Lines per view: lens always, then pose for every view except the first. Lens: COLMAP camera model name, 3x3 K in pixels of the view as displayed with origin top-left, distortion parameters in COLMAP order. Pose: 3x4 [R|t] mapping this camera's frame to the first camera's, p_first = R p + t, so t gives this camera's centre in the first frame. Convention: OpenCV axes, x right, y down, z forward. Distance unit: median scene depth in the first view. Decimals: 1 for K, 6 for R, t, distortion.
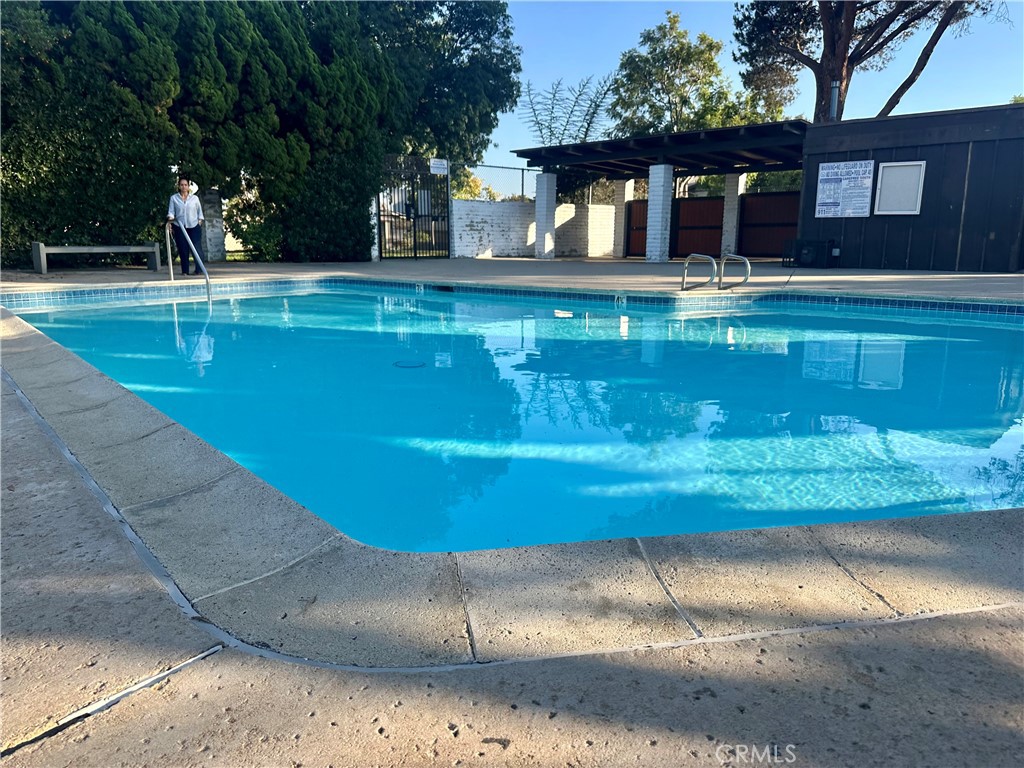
lens RADIAL K [[726.9, 0, 511.1], [0, 726.9, 373.5], [0, 0, 1]] dist [0.062234, -0.072276]
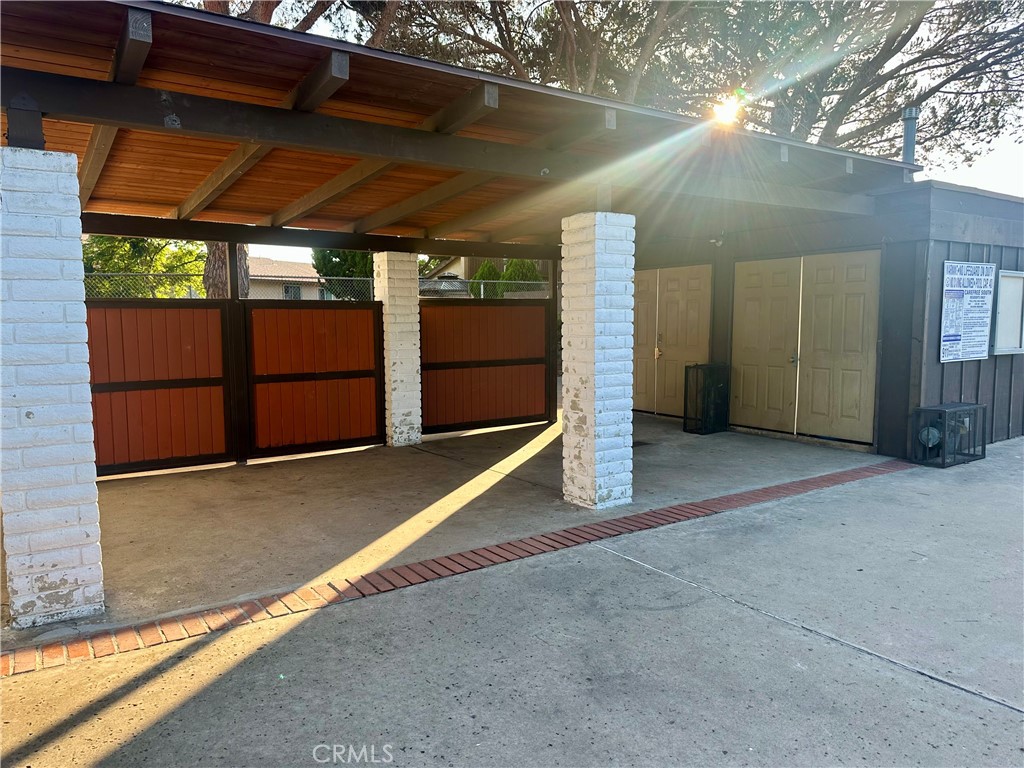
lens RADIAL K [[740.7, 0, 512.0], [0, 740.7, 384.0], [0, 0, 1]] dist [0.010982, 0.002724]
pose [[0.204530, -0.091775, 0.974548, -0.155909], [0.190782, 0.980240, 0.052271, -0.280505], [-0.960088, 0.175235, 0.217998, 1.169938]]
